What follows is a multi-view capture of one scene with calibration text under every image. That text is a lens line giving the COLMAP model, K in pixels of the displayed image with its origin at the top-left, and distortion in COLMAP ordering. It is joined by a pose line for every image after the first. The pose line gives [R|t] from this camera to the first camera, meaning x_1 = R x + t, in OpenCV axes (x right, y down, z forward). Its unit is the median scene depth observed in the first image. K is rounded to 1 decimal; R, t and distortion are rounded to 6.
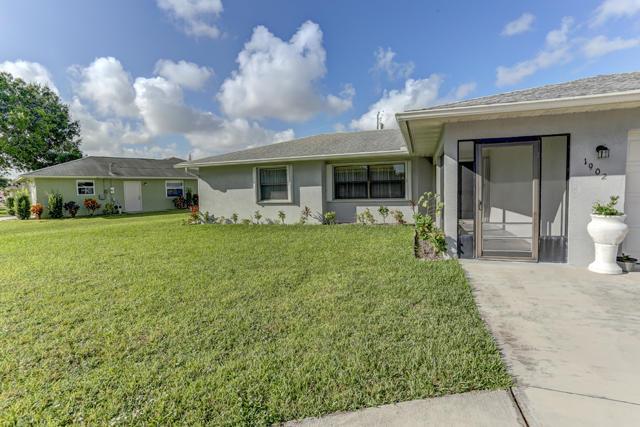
lens RADIAL K [[313.7, 0, 319.4], [0, 313.7, 202.4], [0, 0, 1]] dist [-0.028513, 0.031583]
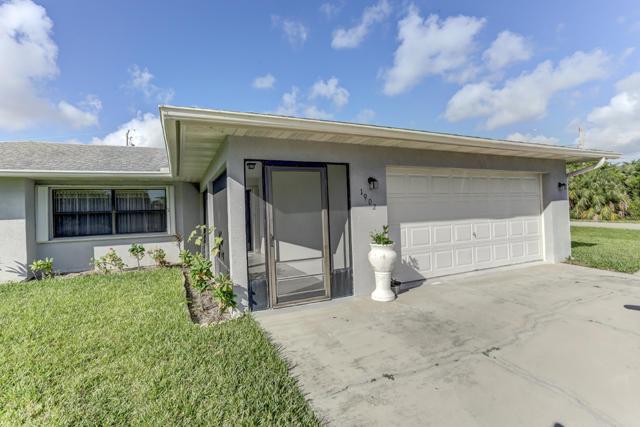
lens RADIAL K [[294.5, 0, 312.5], [0, 294.5, 209.8], [0, 0, 1]] dist [-0.052250, 0.023639]
pose [[0.730694, 0.002991, 0.682699, 0.059668], [0.045380, 0.997566, -0.052941, -0.022321], [-0.681196, 0.069664, 0.728779, 0.318125]]
